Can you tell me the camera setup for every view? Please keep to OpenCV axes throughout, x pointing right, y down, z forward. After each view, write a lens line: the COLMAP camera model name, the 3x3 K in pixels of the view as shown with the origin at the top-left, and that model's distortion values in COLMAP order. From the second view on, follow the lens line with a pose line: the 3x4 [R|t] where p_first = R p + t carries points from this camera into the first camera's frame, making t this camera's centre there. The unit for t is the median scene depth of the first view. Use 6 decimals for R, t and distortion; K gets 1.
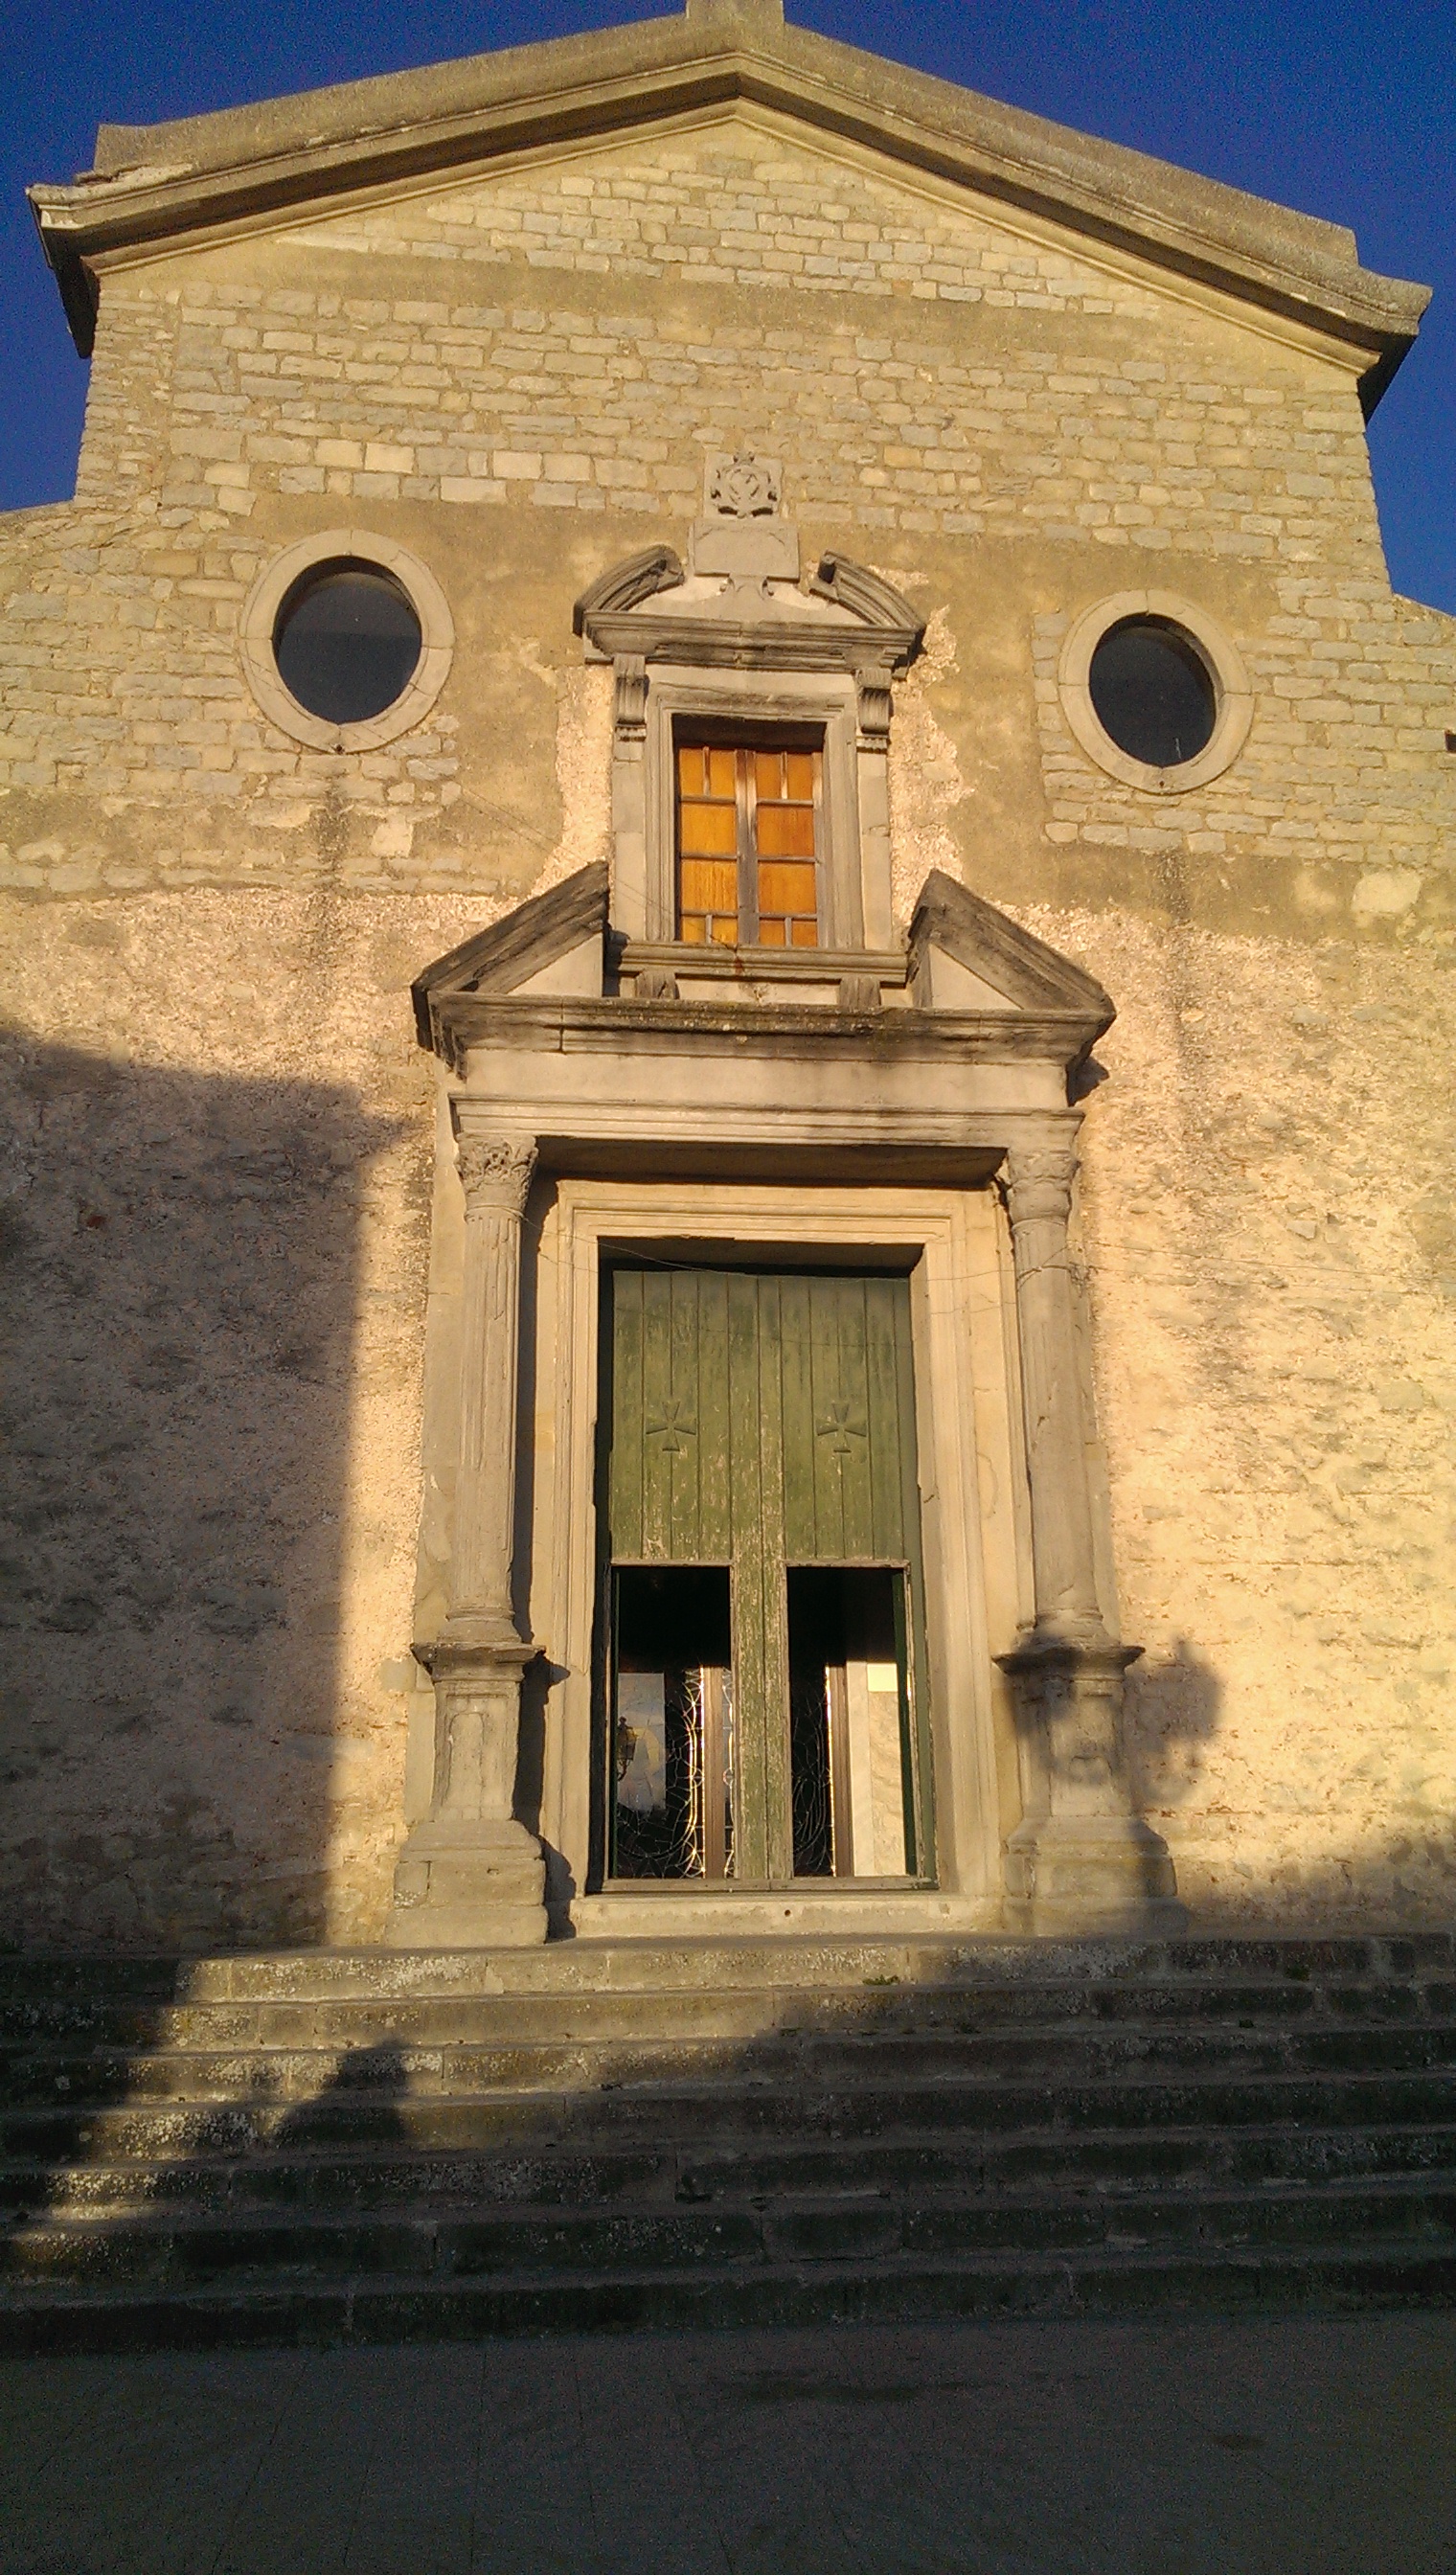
lens RADIAL K [[1810.2, 0, 728.0], [0, 1810.2, 1287.5], [0, 0, 1]] dist [0.109613, -0.138055]
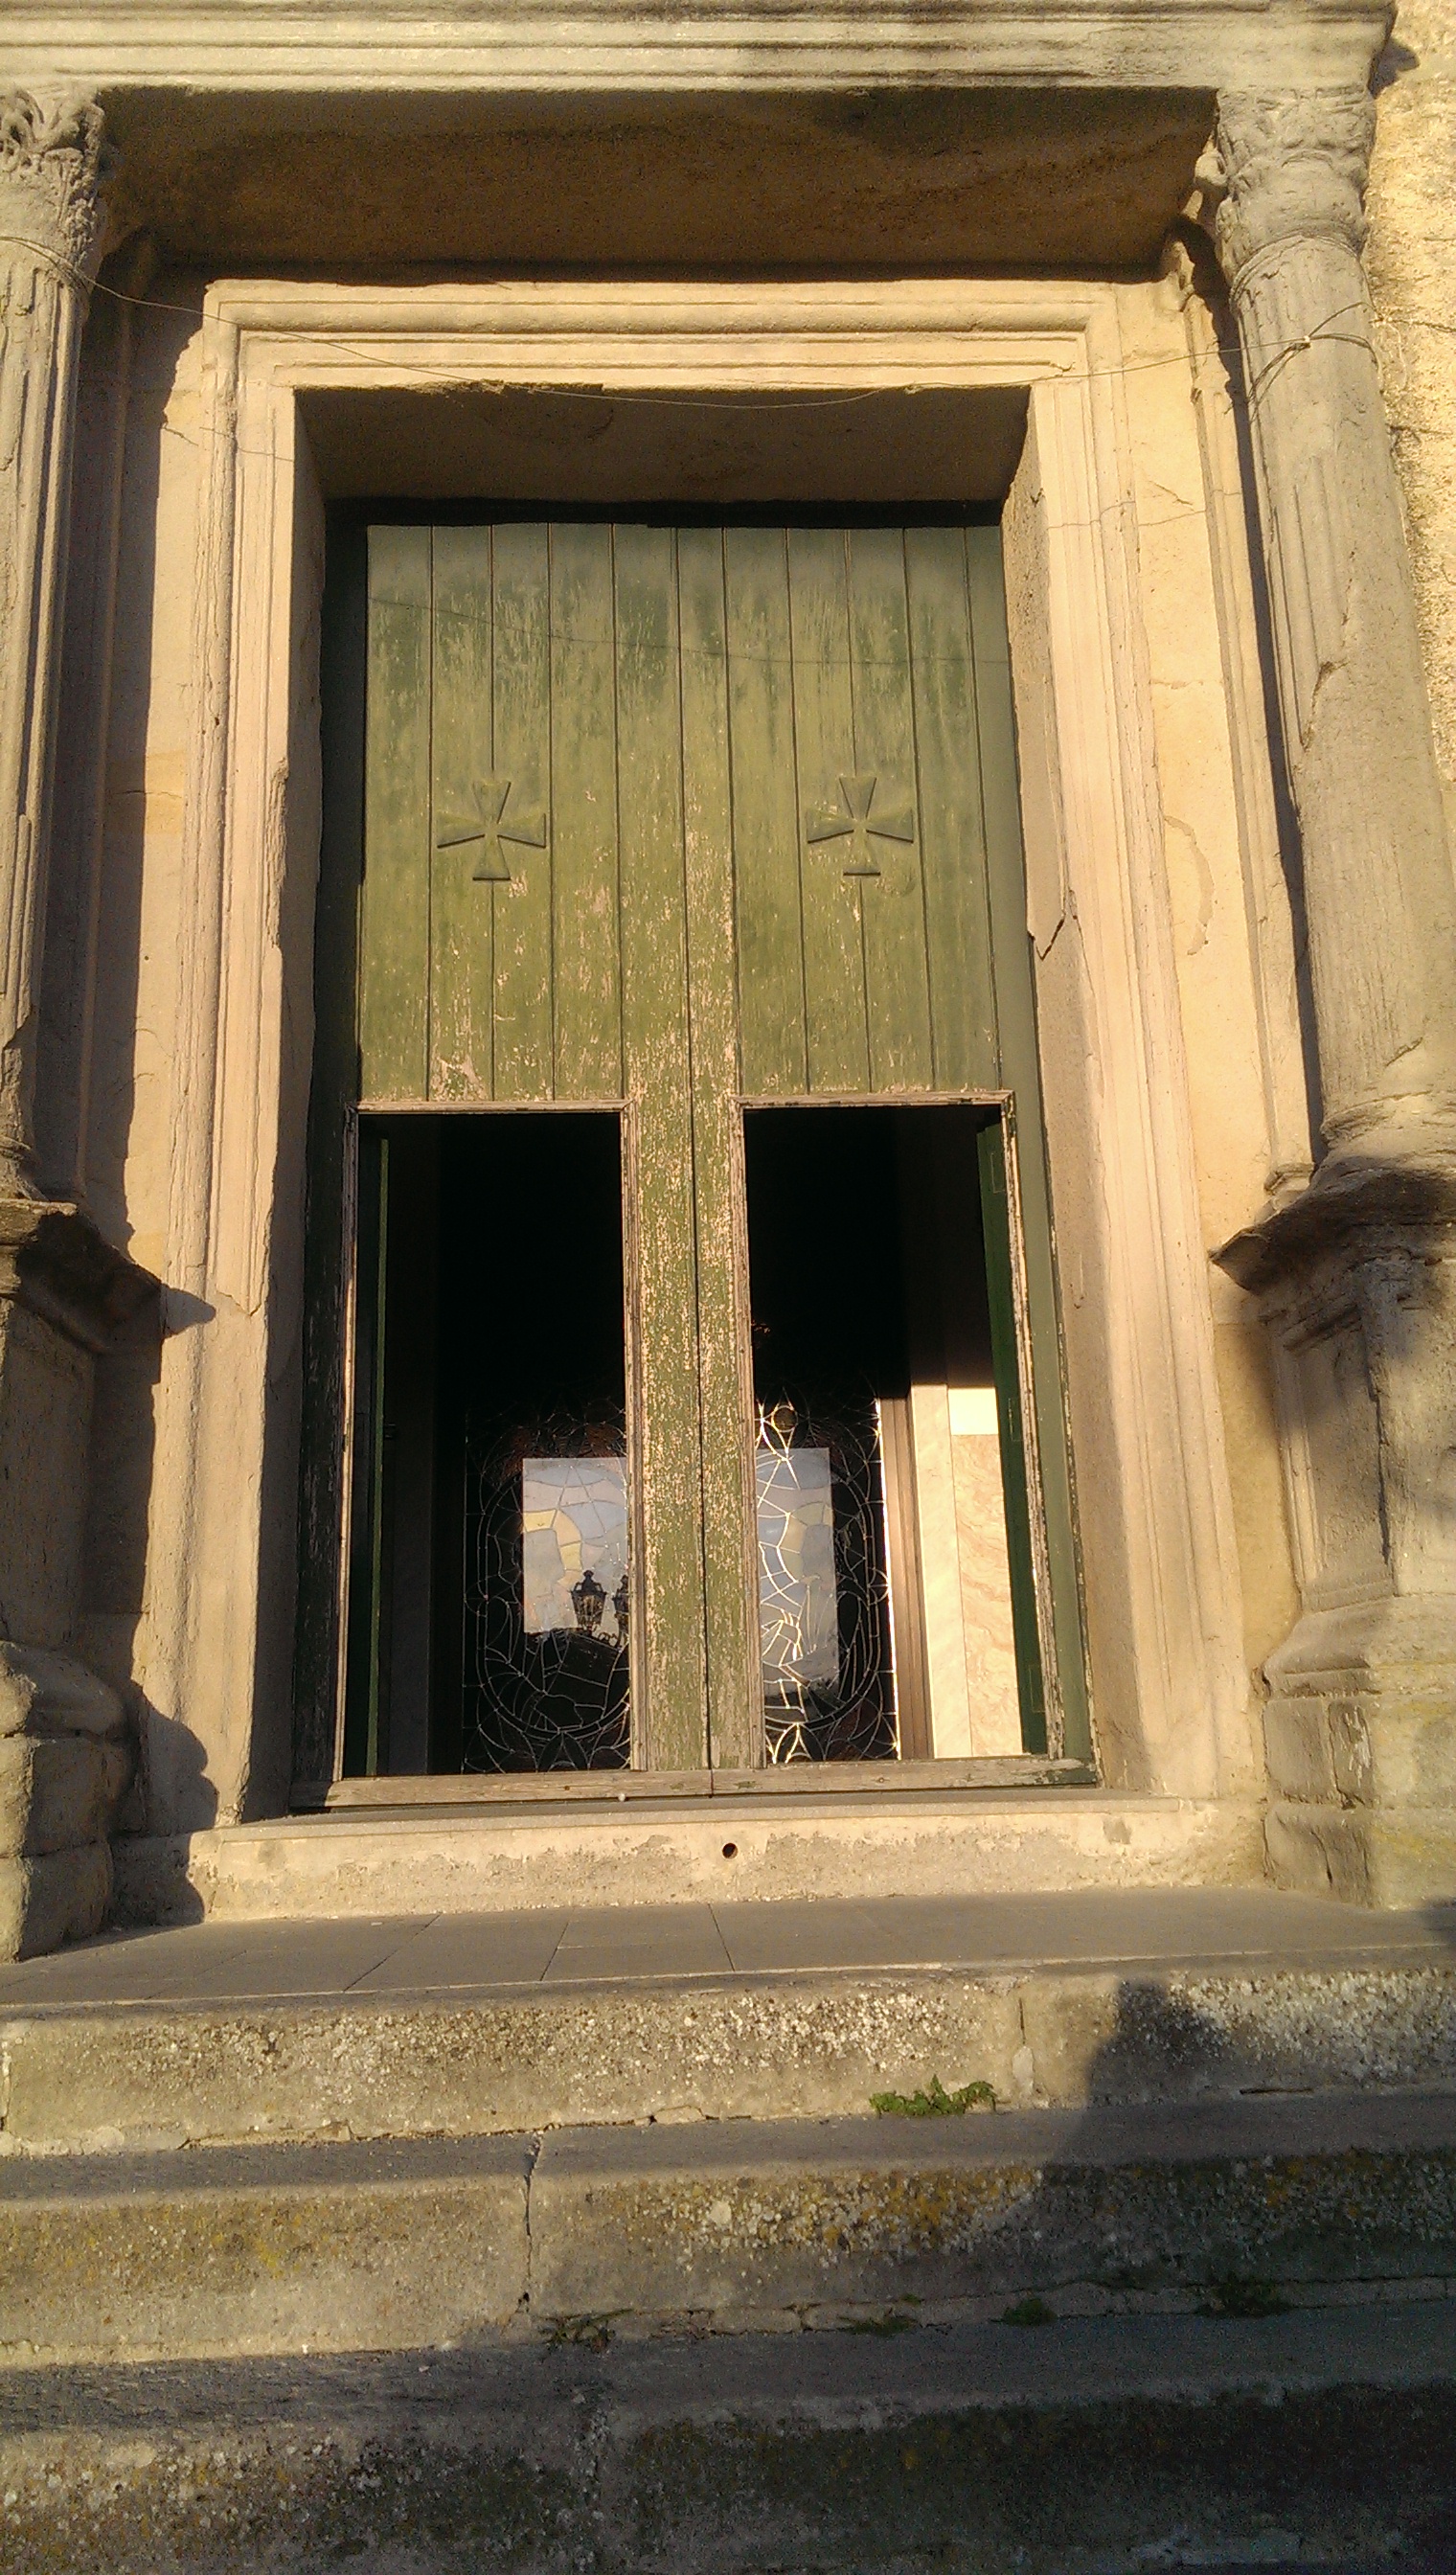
lens RADIAL K [[1810.2, 0, 728.0], [0, 1810.2, 1287.5], [0, 0, 1]] dist [0.109613, -0.138055]
pose [[0.997154, -0.037161, -0.065594, 0.057063], [0.040766, 0.997681, 0.054509, 0.174491], [0.063416, -0.057028, 0.996356, 0.540116]]
